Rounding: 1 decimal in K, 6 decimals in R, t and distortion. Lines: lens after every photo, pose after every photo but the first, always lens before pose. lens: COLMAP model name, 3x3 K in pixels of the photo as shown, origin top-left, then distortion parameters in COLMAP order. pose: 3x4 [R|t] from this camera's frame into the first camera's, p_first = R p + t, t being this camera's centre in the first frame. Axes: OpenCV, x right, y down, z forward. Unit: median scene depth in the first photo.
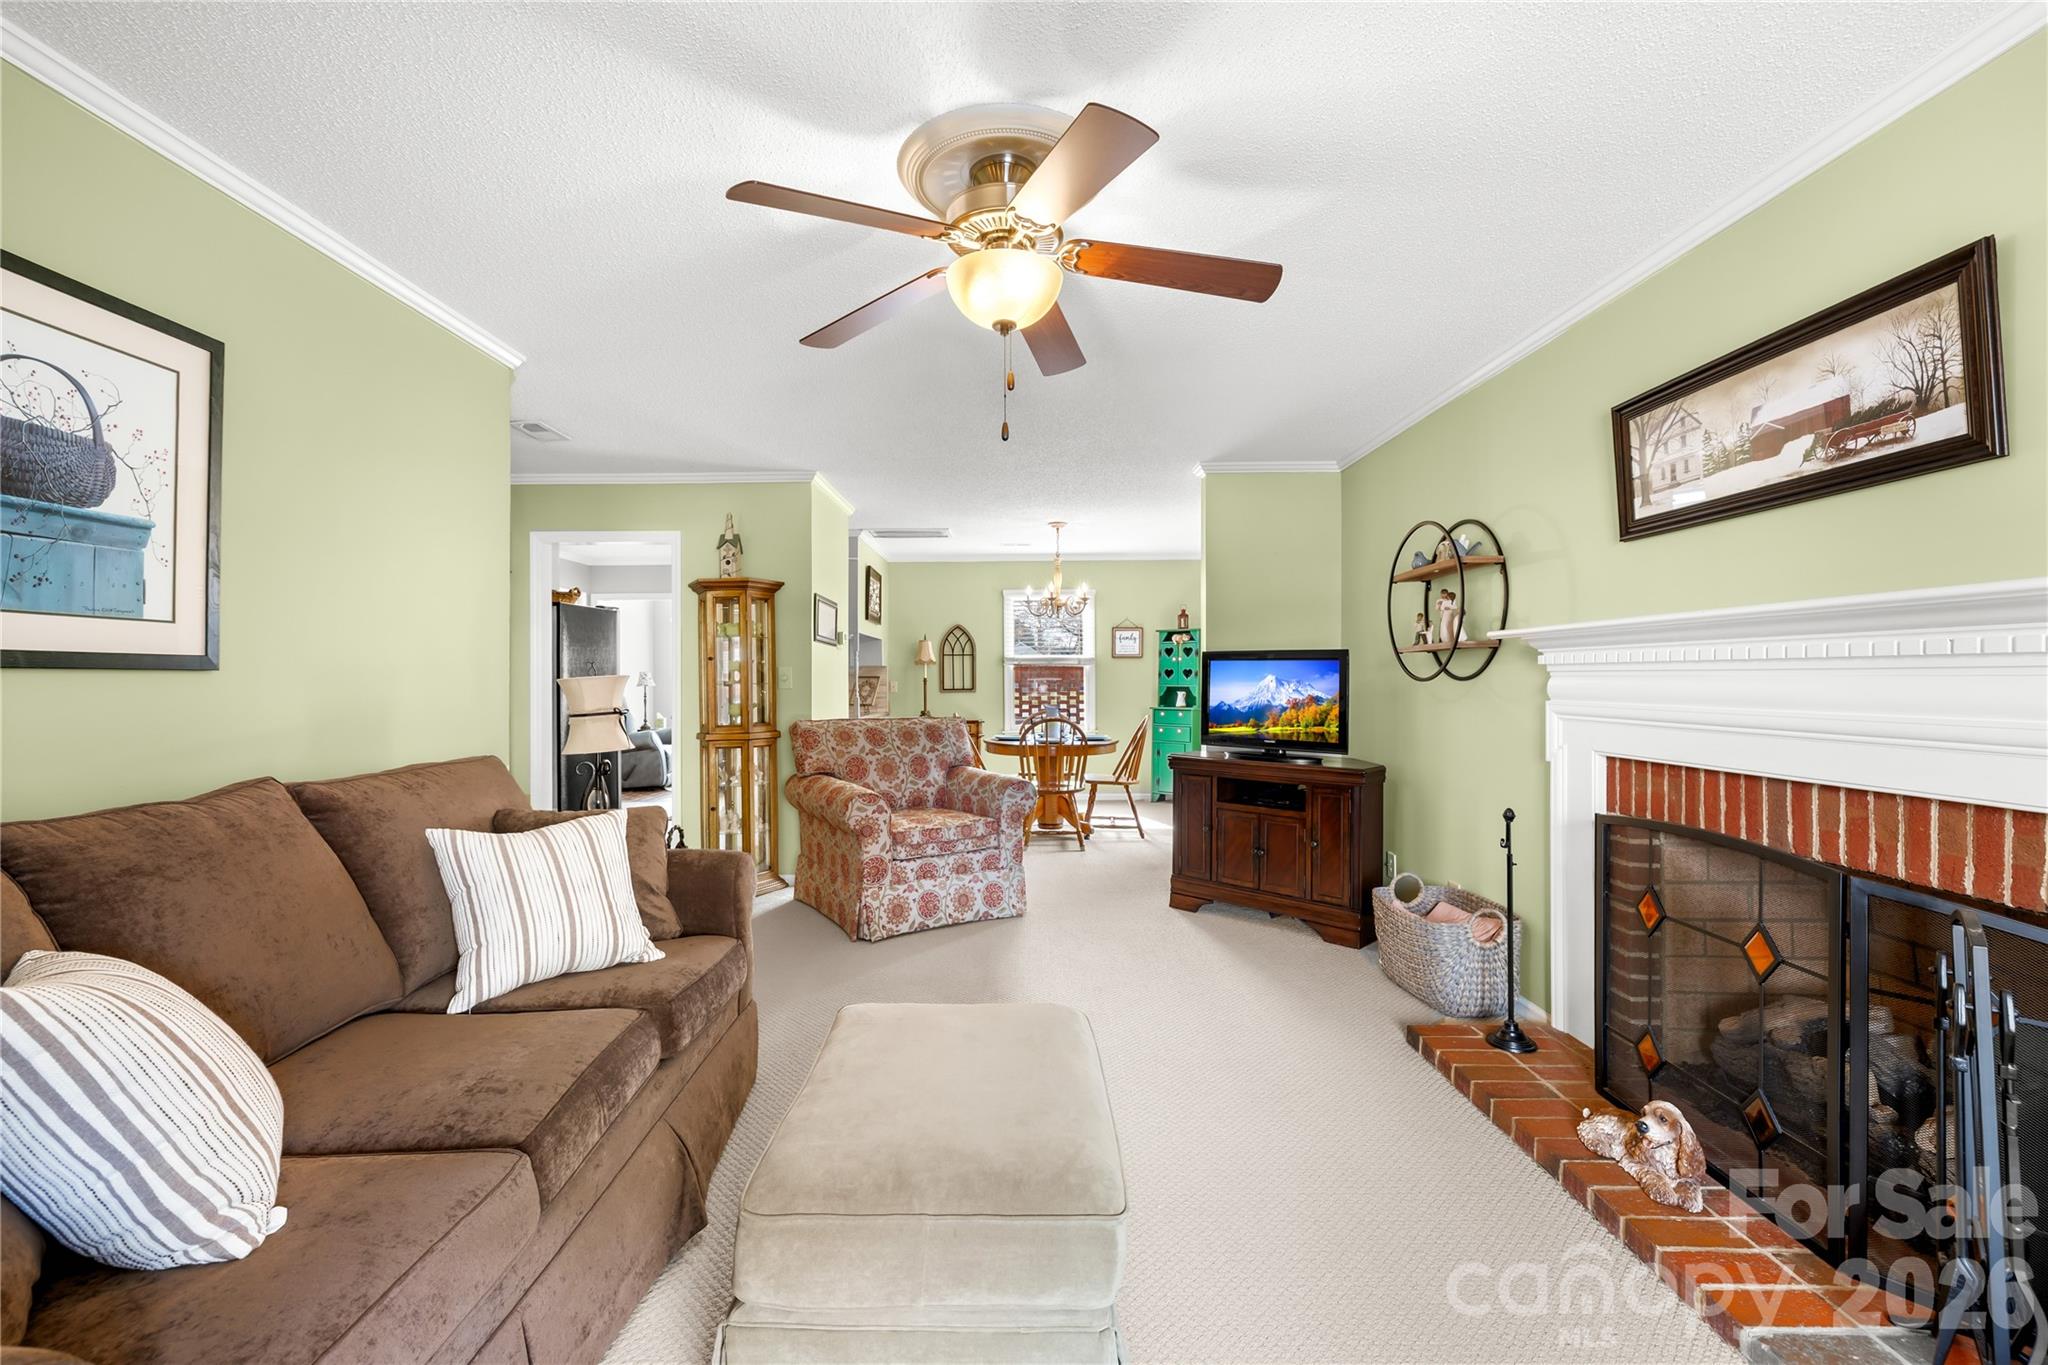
lens RADIAL K [[888.3, 0, 1003.2], [0, 888.3, 674.2], [0, 0, 1]] dist [0.000376, 0.000080]
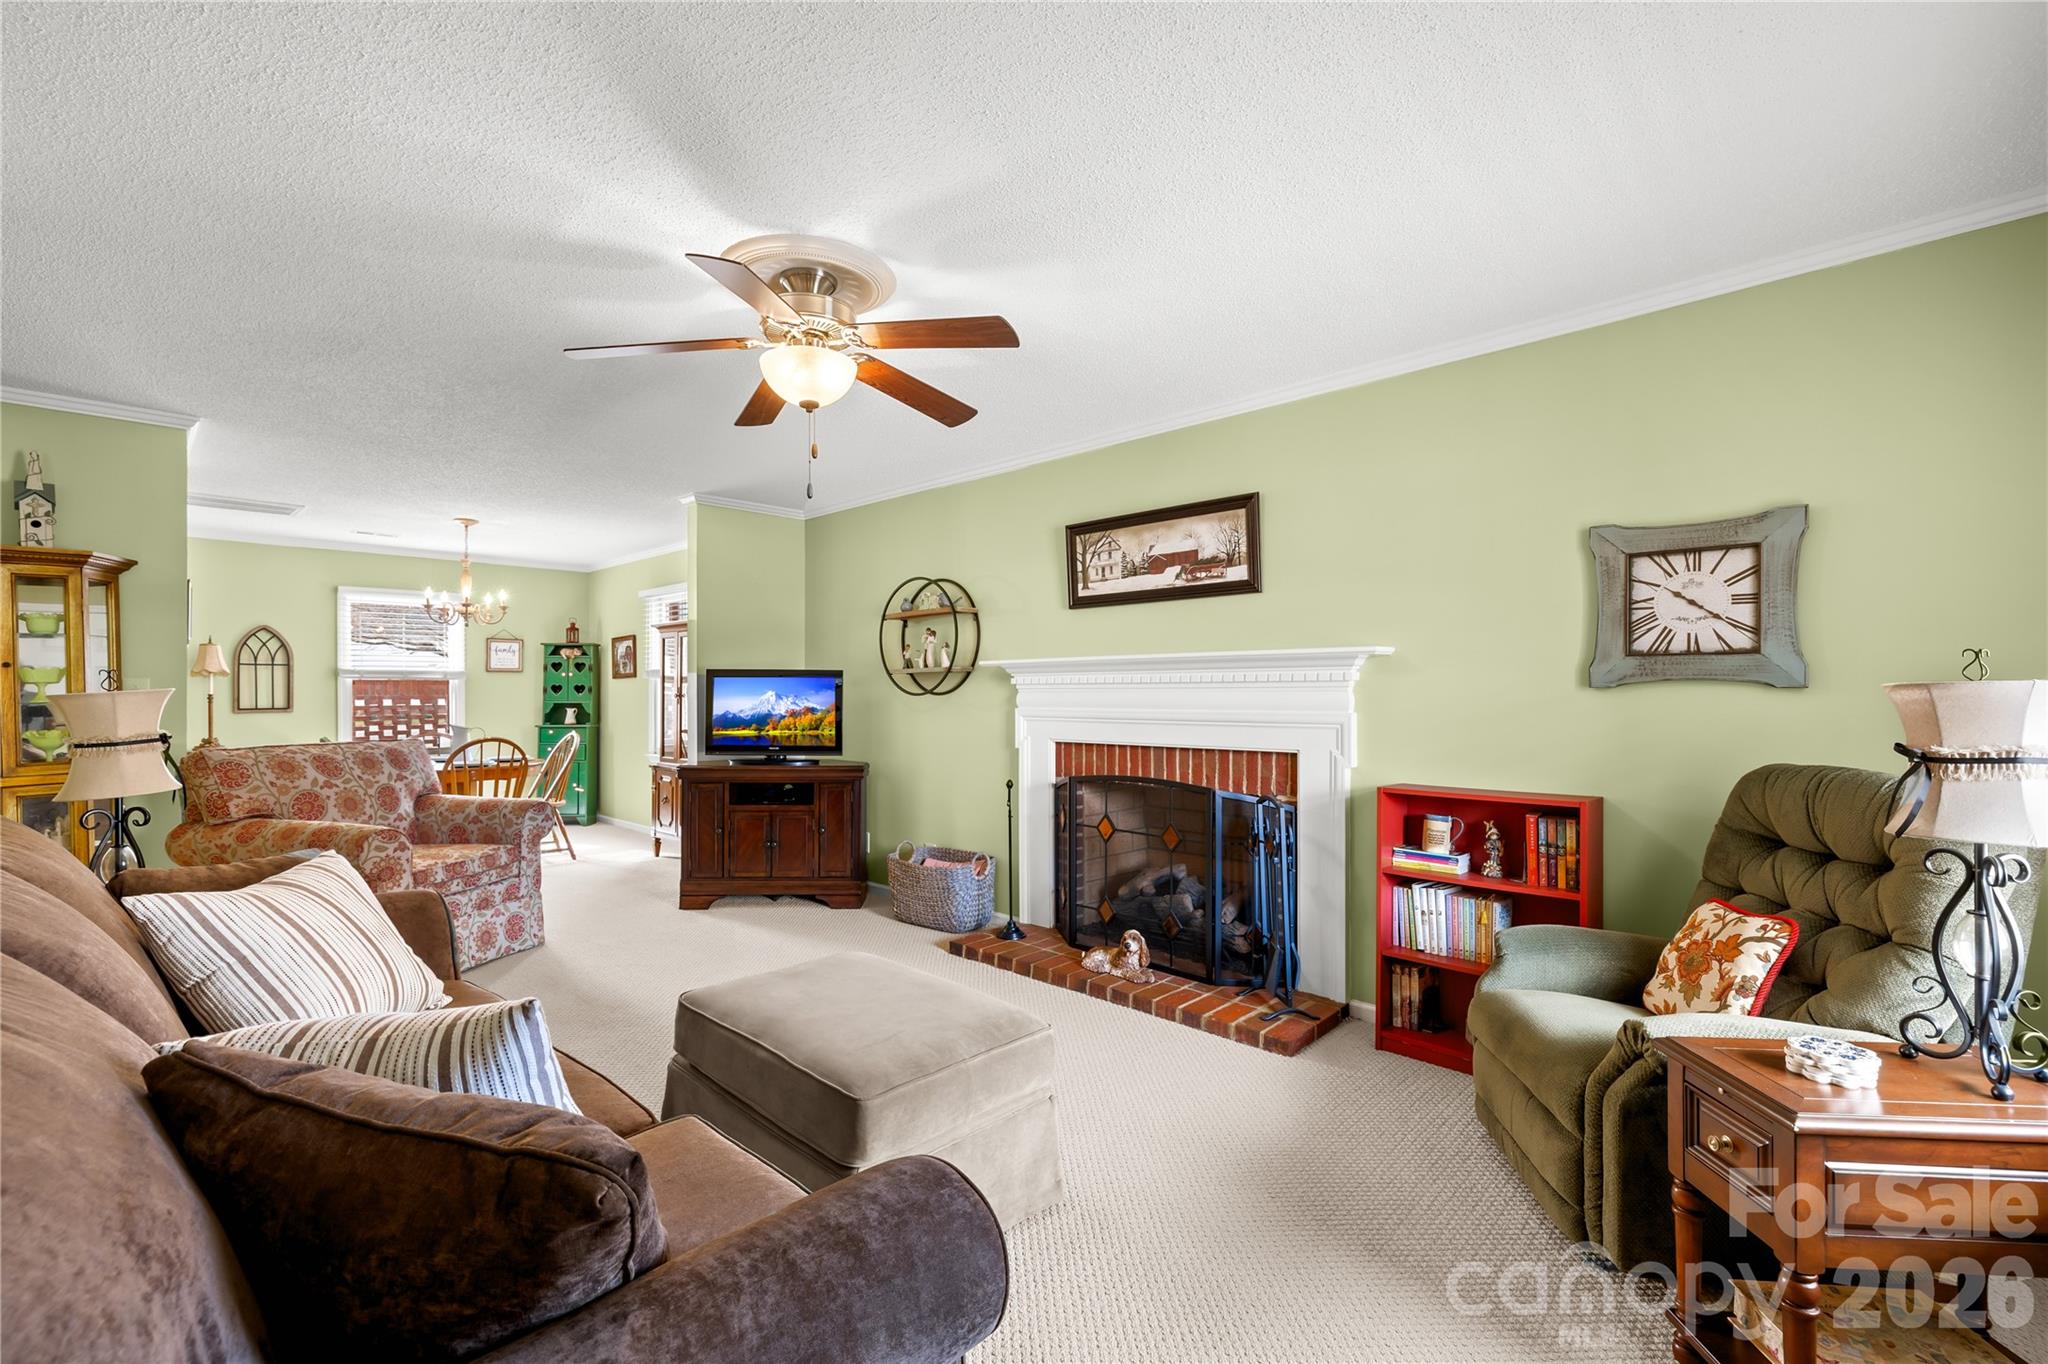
lens RADIAL K [[889.4, 0, 1024.0], [0, 889.4, 682.0], [0, 0, 1]] dist [-0.000284, 0.000076]
pose [[0.671918, 0.009319, 0.740567, -0.376548], [-0.001854, 0.999939, -0.010901, 0.001827], [-0.740623, 0.005952, 0.671895, -0.021672]]
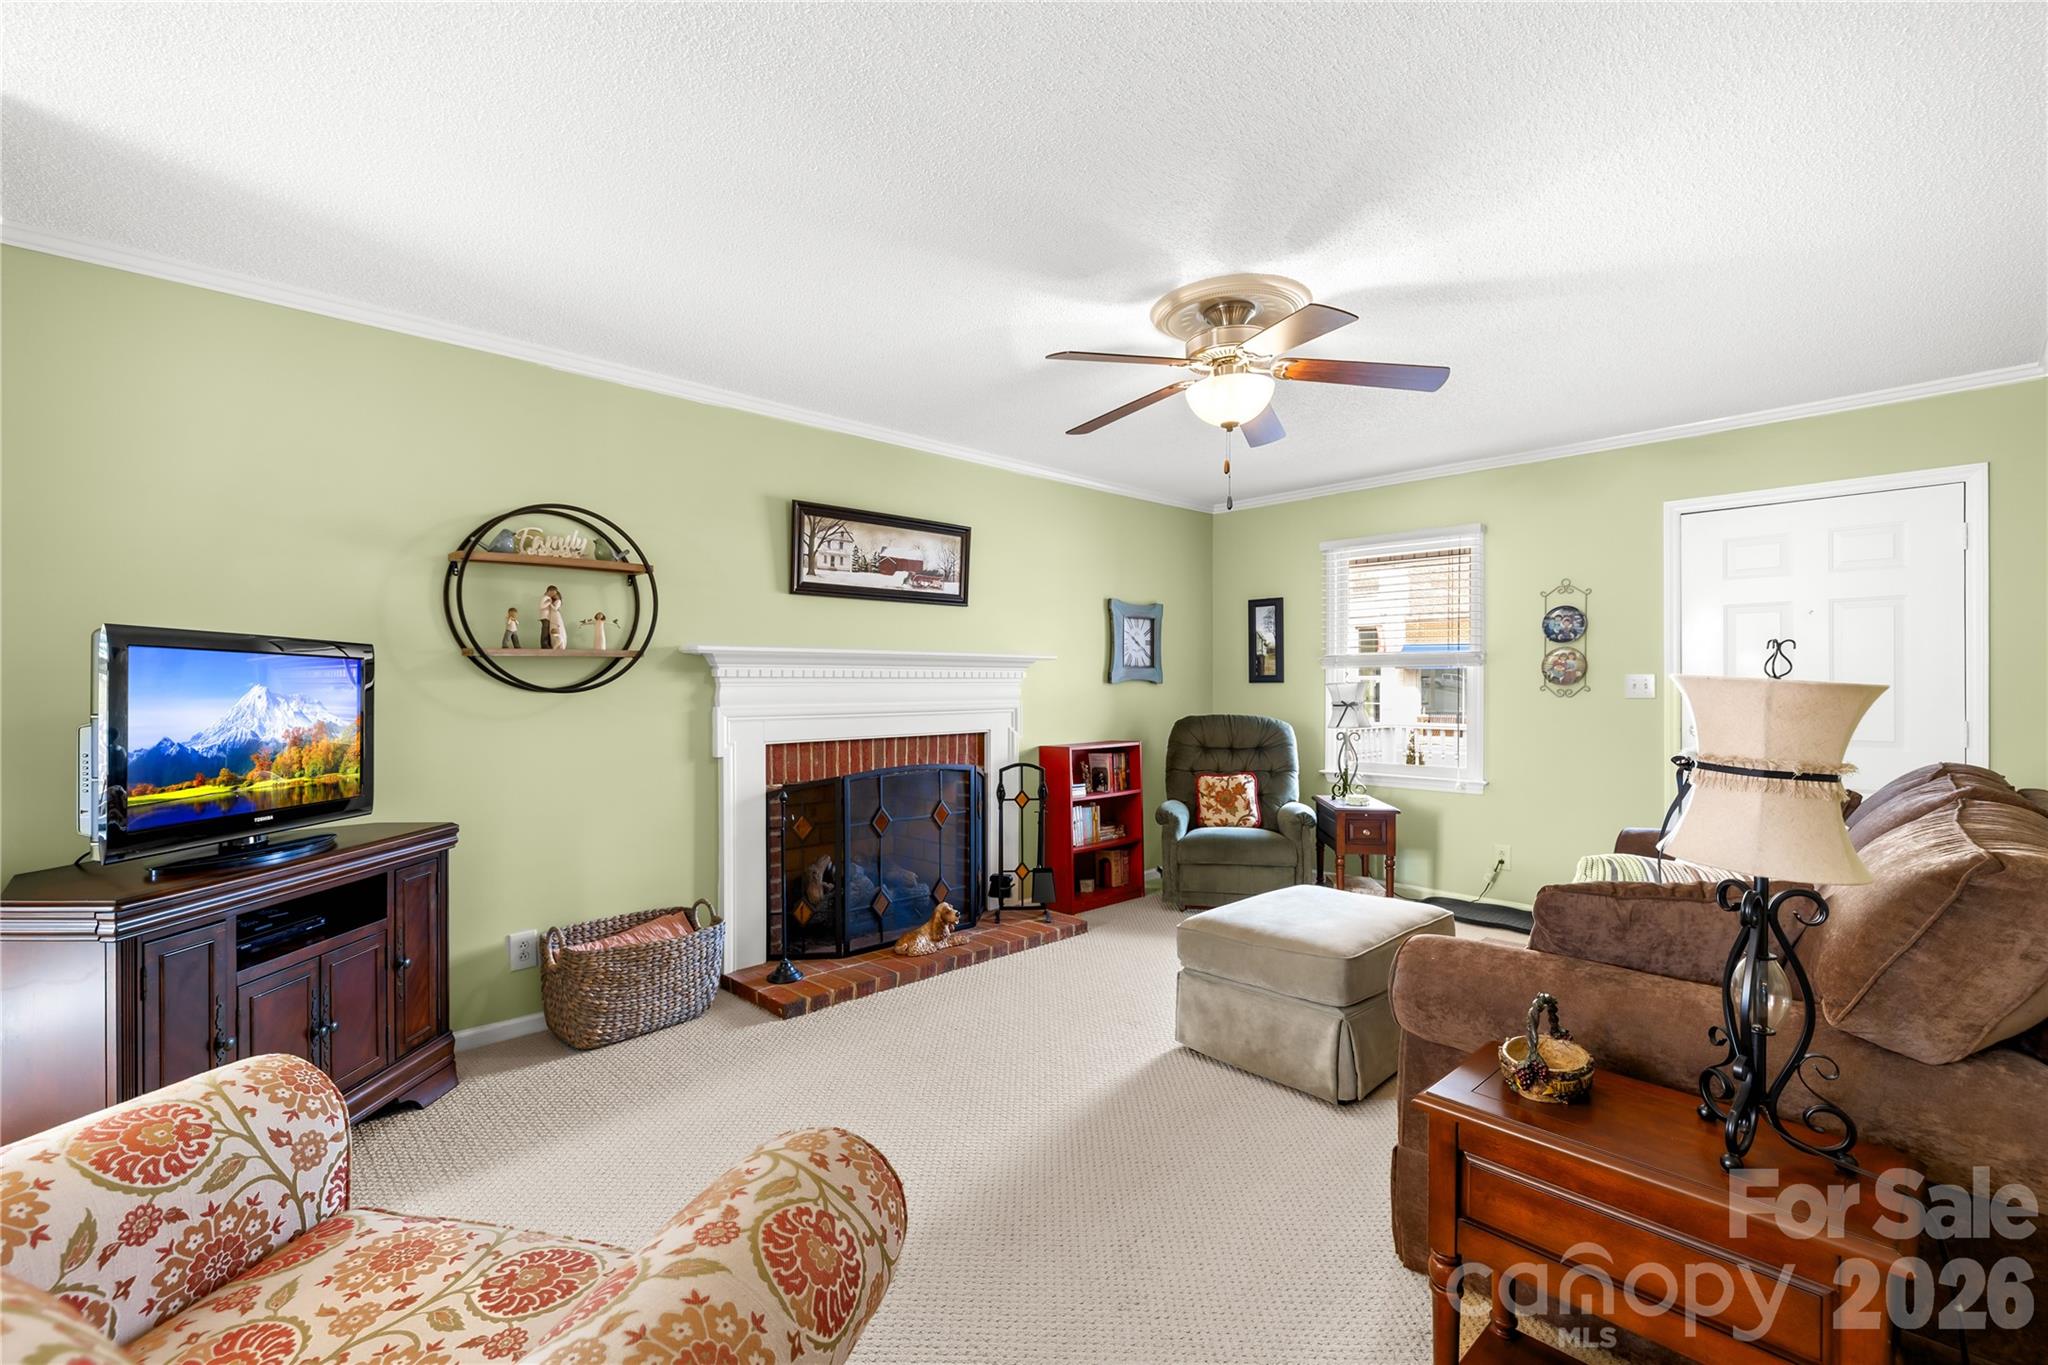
lens RADIAL K [[884.4, 0, 1012.1], [0, 884.4, 695.2], [0, 0, 1]] dist [-0.001381, -0.000143]
pose [[-0.703797, -0.002784, 0.710395, -0.388240], [0.003946, 0.999962, 0.007829, 0.004545], [-0.710390, 0.008313, -0.703759, 1.173590]]
